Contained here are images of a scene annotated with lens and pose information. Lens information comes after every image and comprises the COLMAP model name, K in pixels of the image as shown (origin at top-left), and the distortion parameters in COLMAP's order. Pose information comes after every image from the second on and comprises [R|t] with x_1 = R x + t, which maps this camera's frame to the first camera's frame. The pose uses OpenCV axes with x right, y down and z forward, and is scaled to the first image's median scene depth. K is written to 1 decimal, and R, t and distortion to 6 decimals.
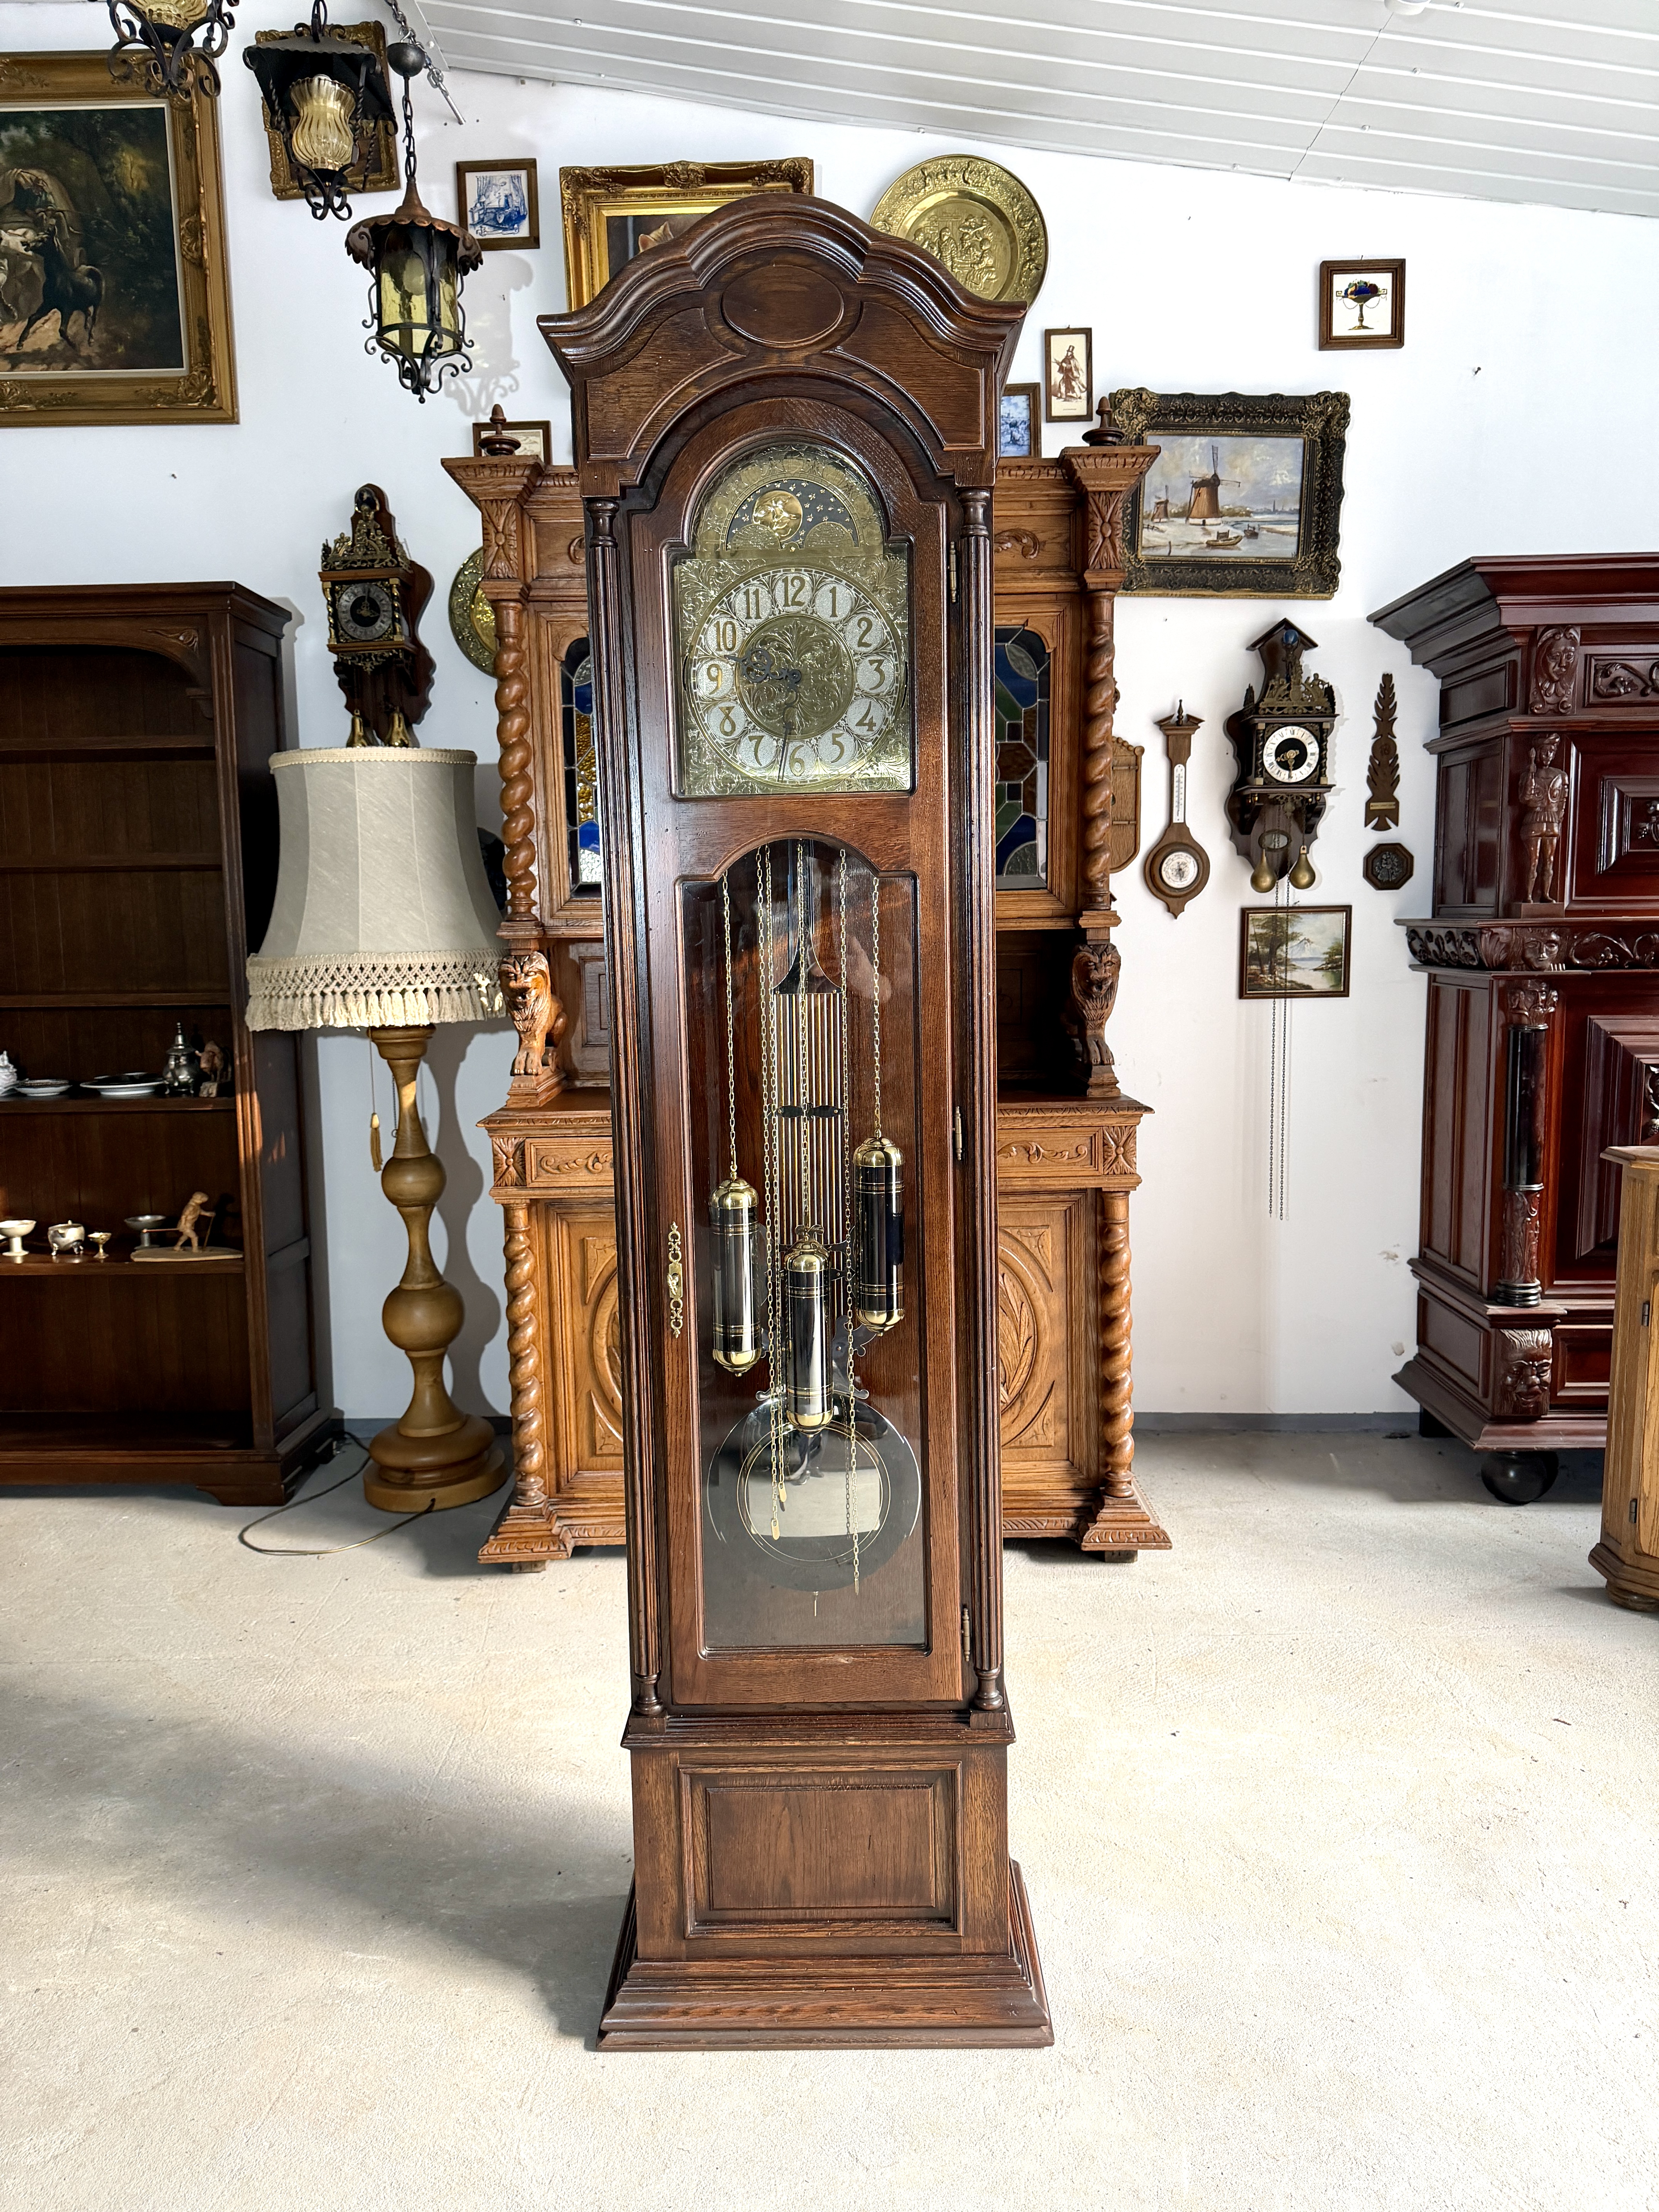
lens RADIAL K [[1535.8, 0, 821.5], [0, 1535.8, 1097.2], [0, 0, 1]] dist [0.015512, -0.016436]
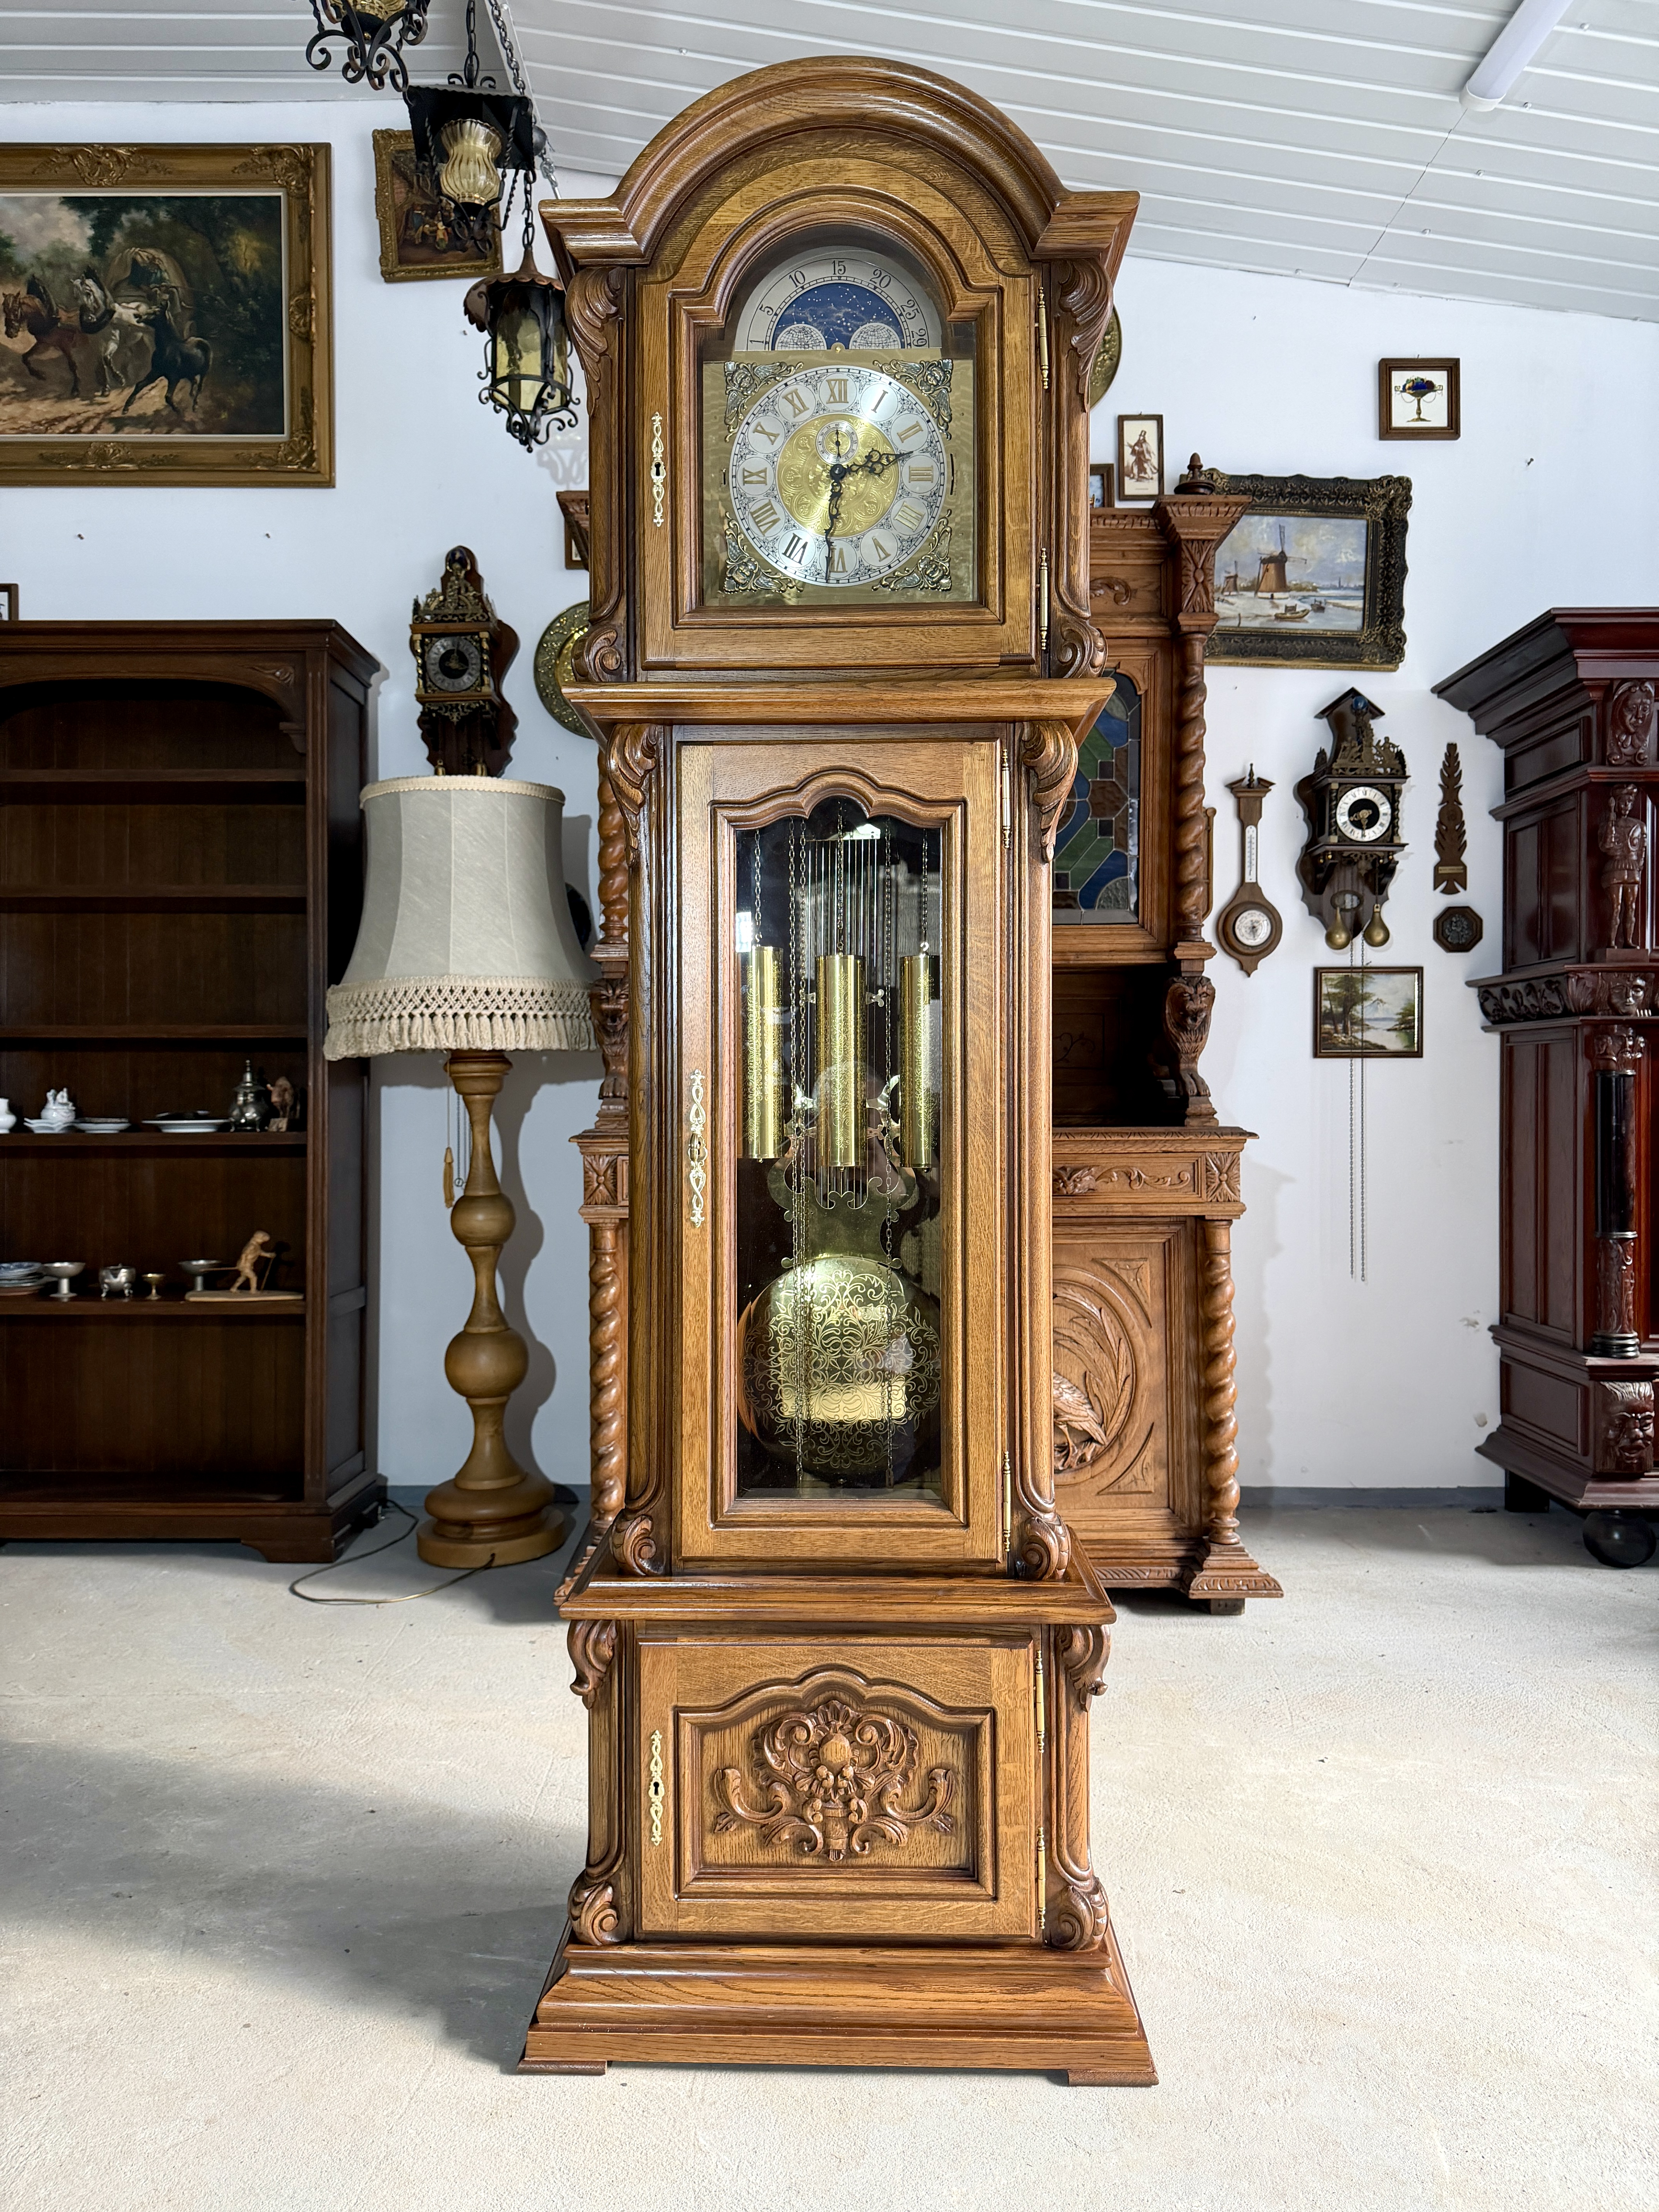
lens RADIAL K [[1535.8, 0, 817.3], [0, 1535.8, 1108.4], [0, 0, 1]] dist [0.015512, -0.016436]
pose [[0.999713, 0.014720, 0.018897, -0.071700], [-0.012509, 0.993609, -0.112178, 0.088391], [-0.020427, 0.111909, 0.993508, 0.018690]]
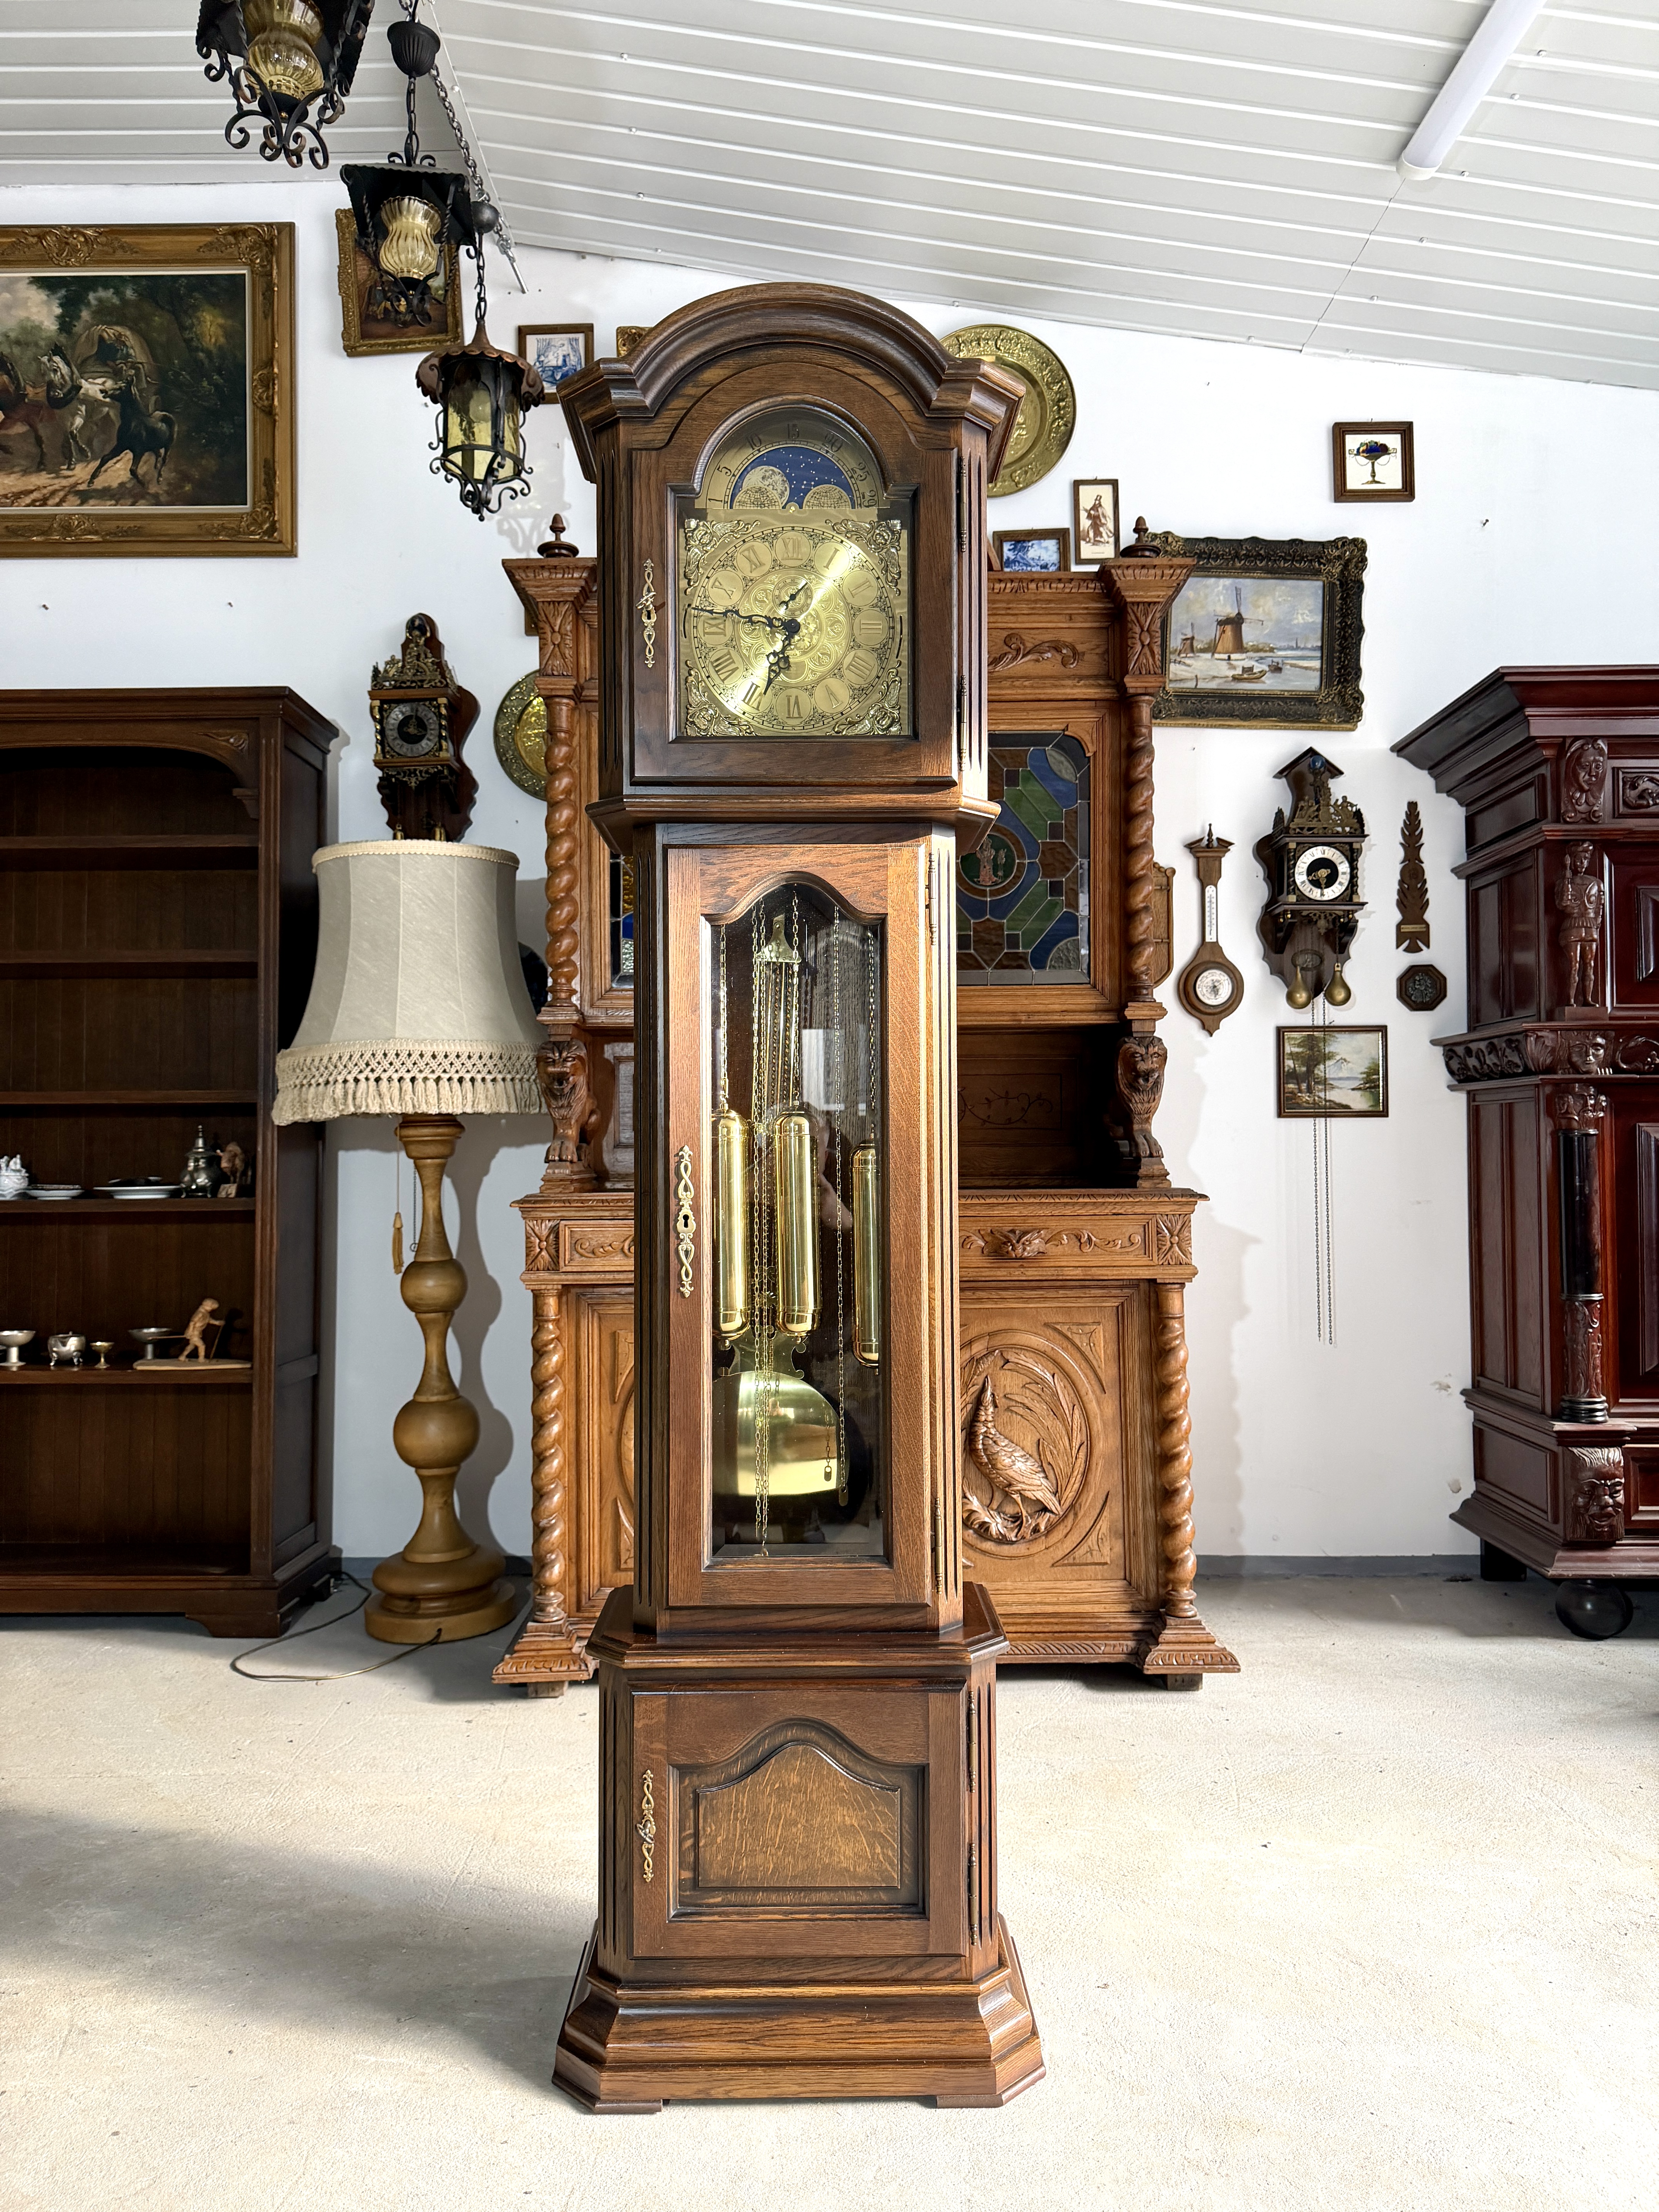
lens RADIAL K [[1535.8, 0, 823.4], [0, 1535.8, 1111.5], [0, 0, 1]] dist [0.015512, -0.016436]
pose [[0.999883, 0.010581, 0.011026, -0.032551], [-0.008832, 0.988939, -0.148057, 0.084403], [-0.012471, 0.147943, 0.988917, 0.026694]]
